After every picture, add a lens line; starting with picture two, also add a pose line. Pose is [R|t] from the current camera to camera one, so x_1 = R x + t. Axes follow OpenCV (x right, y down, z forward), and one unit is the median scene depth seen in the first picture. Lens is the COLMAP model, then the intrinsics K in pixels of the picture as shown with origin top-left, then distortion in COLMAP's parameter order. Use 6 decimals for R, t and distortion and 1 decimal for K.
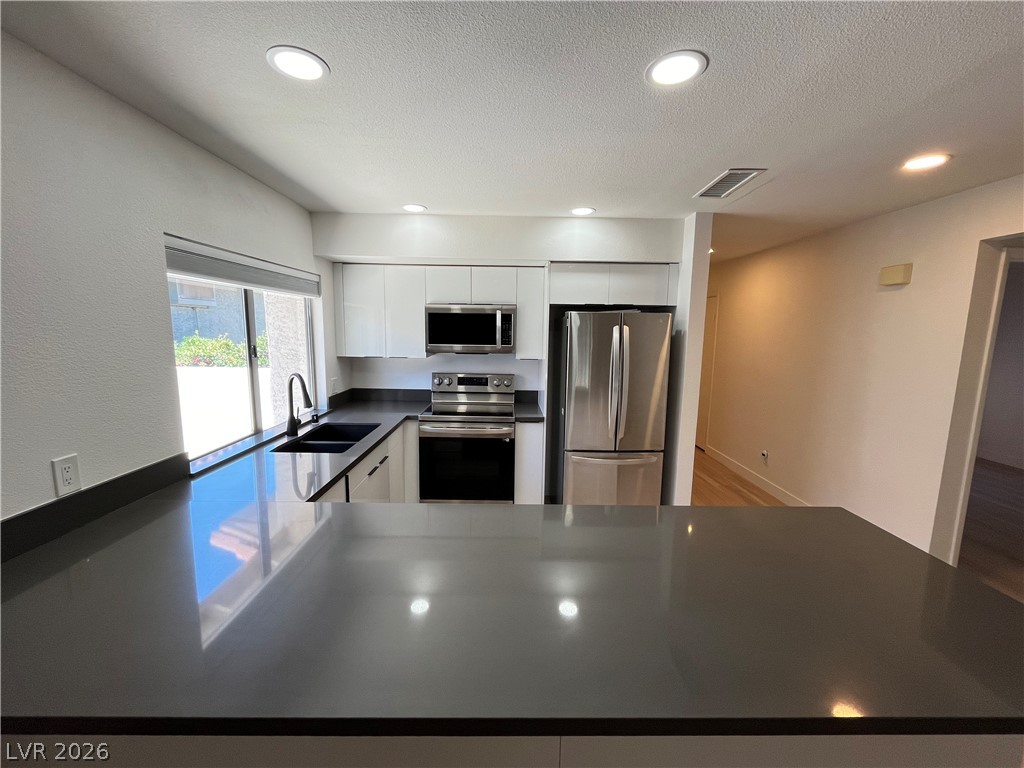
lens RADIAL K [[414.3, 0, 511.4], [0, 414.3, 376.5], [0, 0, 1]] dist [-0.003973, 0.000174]
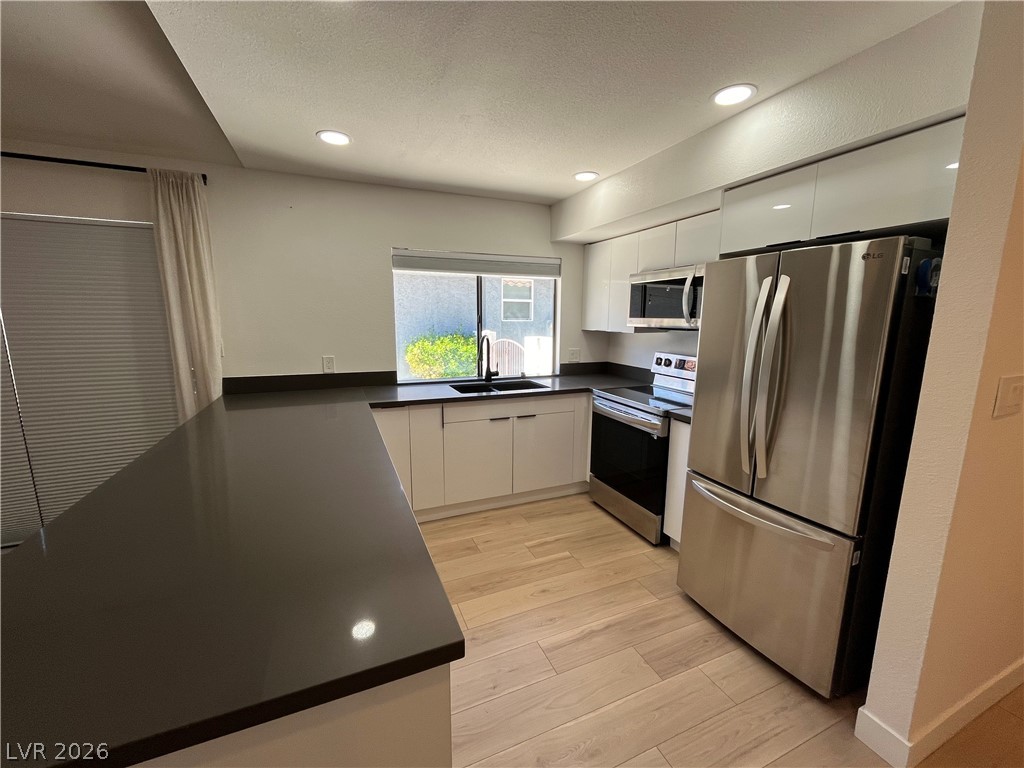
lens RADIAL K [[414.3, 0, 510.3], [0, 414.3, 384.6], [0, 0, 1]] dist [-0.003973, 0.000174]
pose [[0.395887, 0.144173, -0.906911, 0.592706], [-0.109000, 0.987994, 0.109482, -0.005083], [0.911807, 0.055511, 0.406849, 0.410871]]
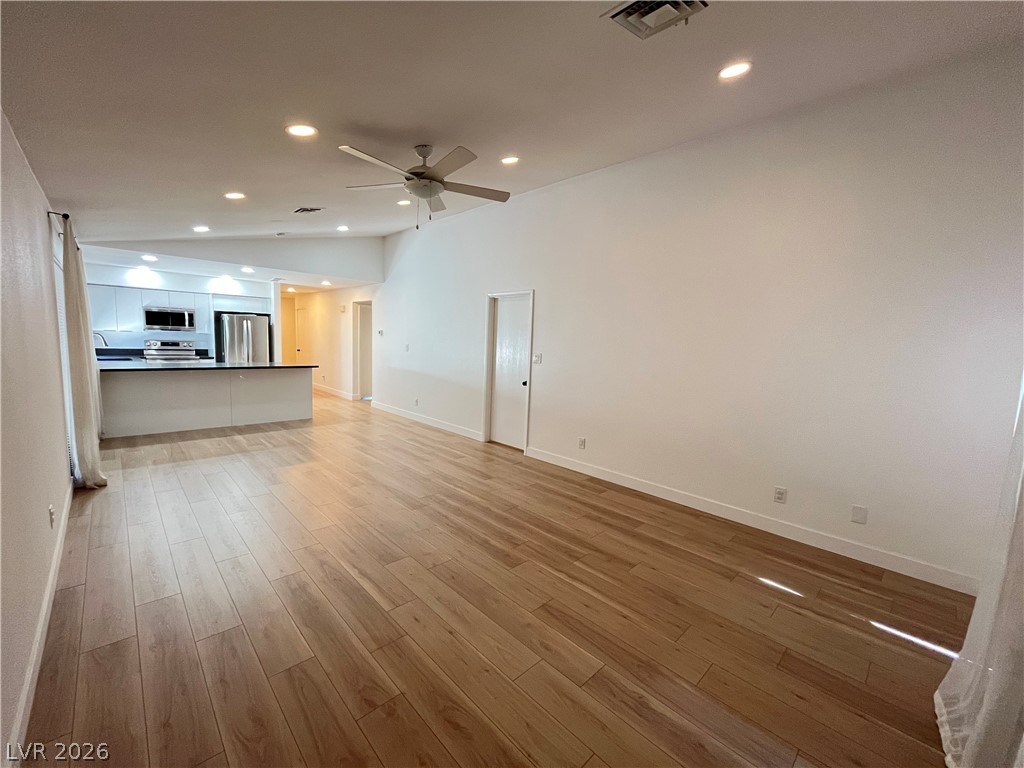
lens RADIAL K [[414.3, 0, 513.0], [0, 414.3, 380.7], [0, 0, 1]] dist [-0.003973, 0.000174]
pose [[0.712708, -0.056579, 0.699175, -0.382963], [0.051135, 0.998280, 0.028659, 0.262963], [-0.699595, 0.015327, 0.714376, -2.004544]]
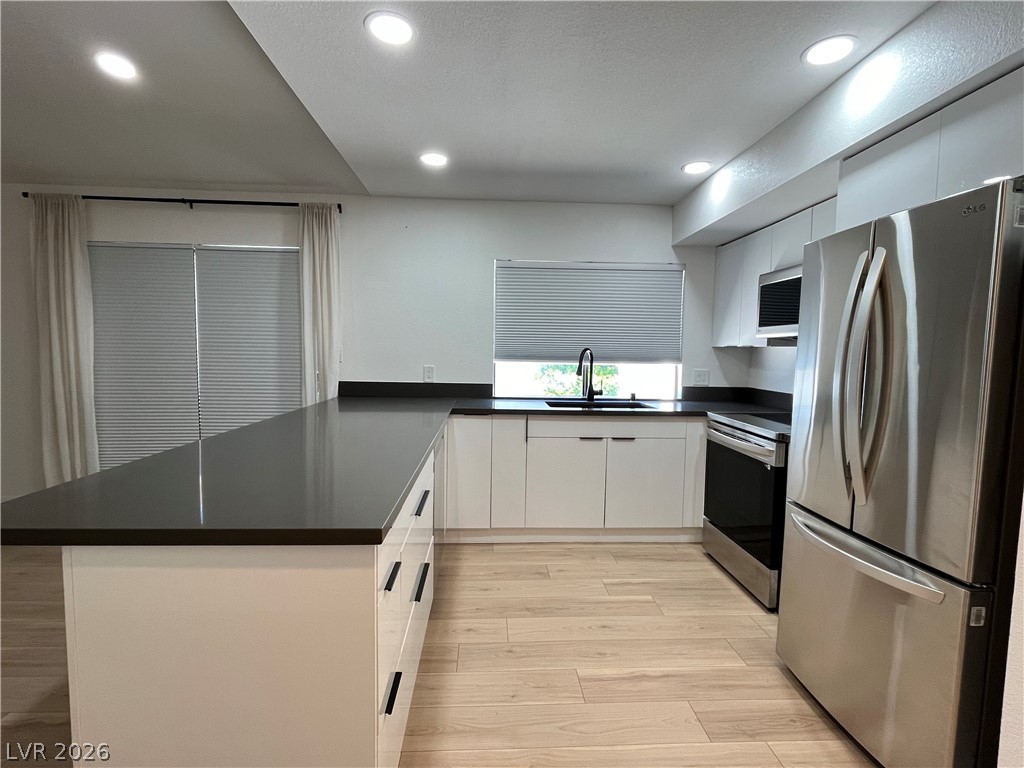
lens RADIAL K [[489.0, 0, 507.9], [0, 489.0, 384.3], [0, 0, 1]] dist [-0.003063, -0.000701]
pose [[0.051366, 0.062022, -0.996752, 0.714209], [-0.131240, 0.989833, 0.054829, 0.036548], [0.990019, 0.127997, 0.058983, 0.536280]]
